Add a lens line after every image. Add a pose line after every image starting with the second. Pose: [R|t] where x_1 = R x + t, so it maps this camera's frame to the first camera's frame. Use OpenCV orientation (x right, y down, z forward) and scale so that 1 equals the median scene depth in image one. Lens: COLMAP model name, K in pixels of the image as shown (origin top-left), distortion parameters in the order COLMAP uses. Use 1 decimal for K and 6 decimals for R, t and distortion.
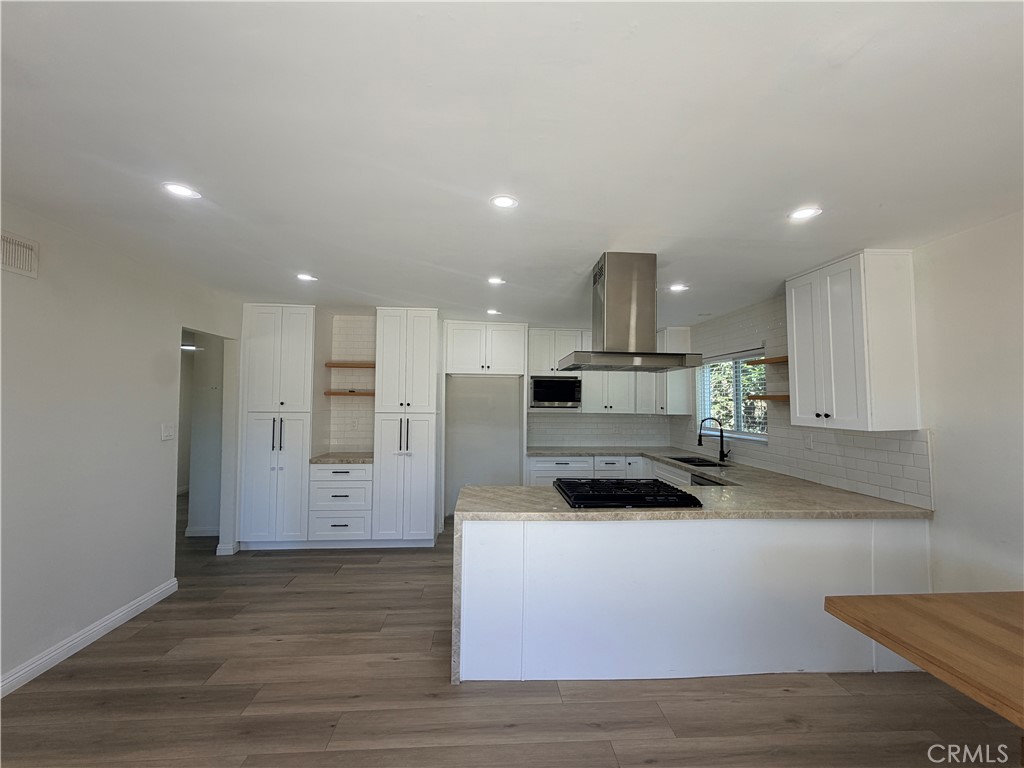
lens RADIAL K [[414.3, 0, 509.6], [0, 414.3, 384.9], [0, 0, 1]] dist [-0.002019, 0.000583]
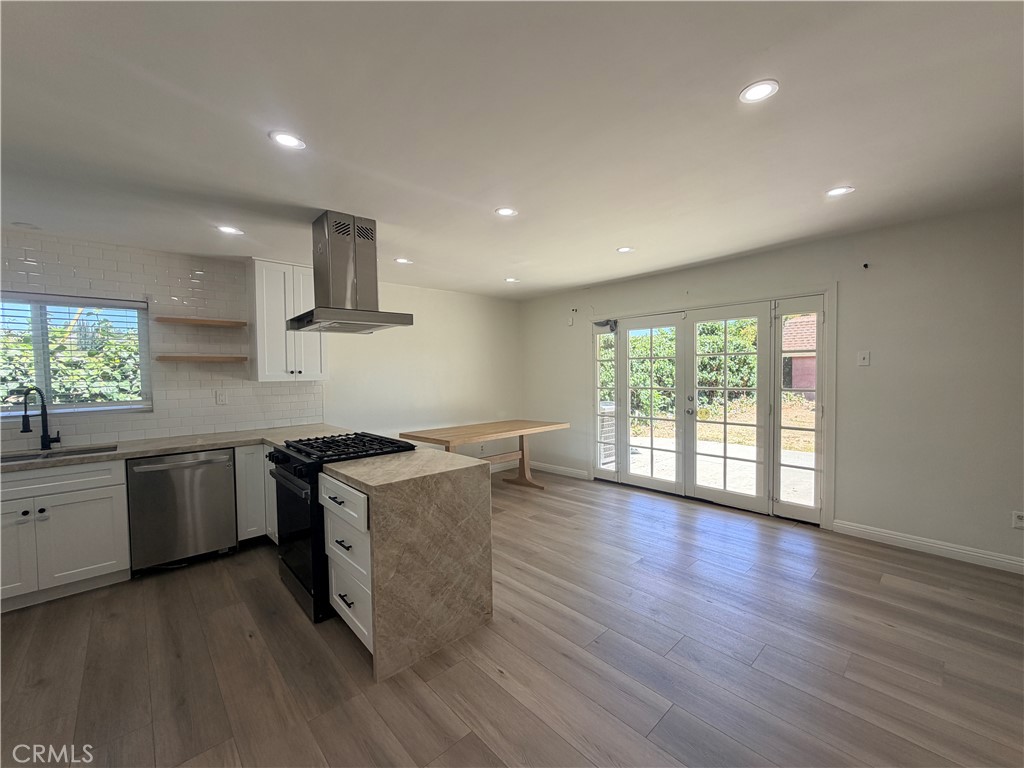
lens RADIAL K [[414.3, 0, 508.7], [0, 414.3, 386.2], [0, 0, 1]] dist [-0.002019, 0.000583]
pose [[-0.618513, -0.032718, 0.785093, -0.753939], [-0.020739, 0.999464, 0.025314, 0.067472], [-0.785501, -0.000625, -0.618861, 1.244010]]
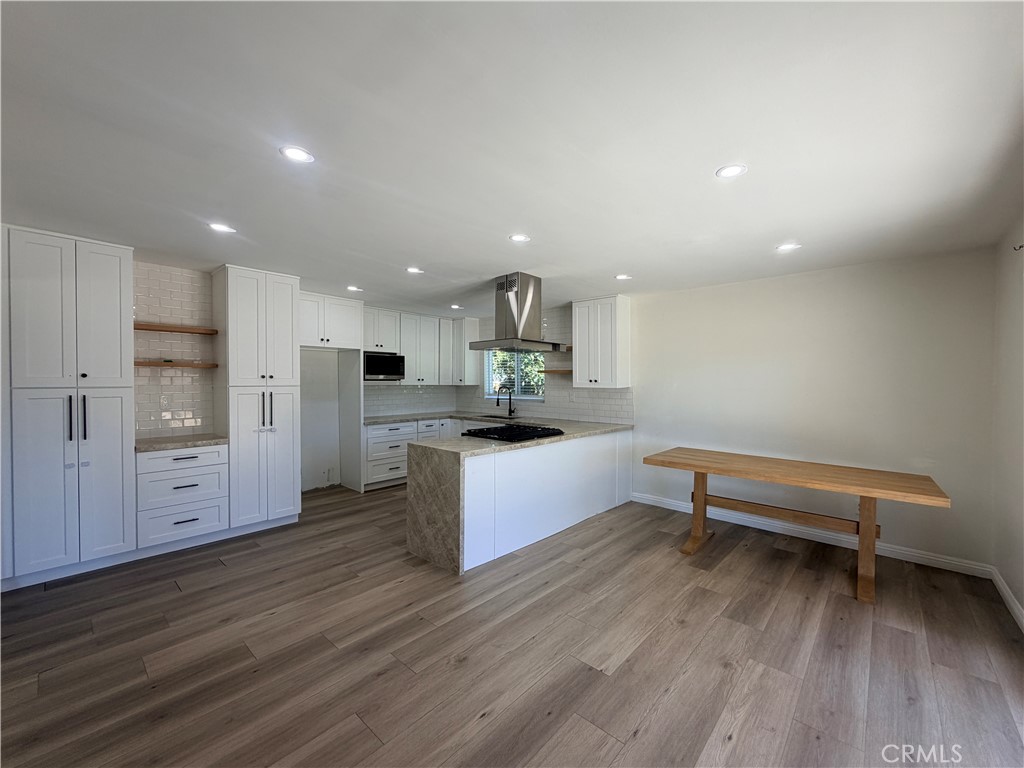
lens RADIAL K [[414.3, 0, 510.4], [0, 414.3, 387.5], [0, 0, 1]] dist [-0.002019, 0.000583]
pose [[0.723866, -0.018735, 0.689686, -0.729885], [-0.022969, 0.998423, 0.051229, 0.016430], [-0.689558, -0.052925, 0.722294, -0.062402]]
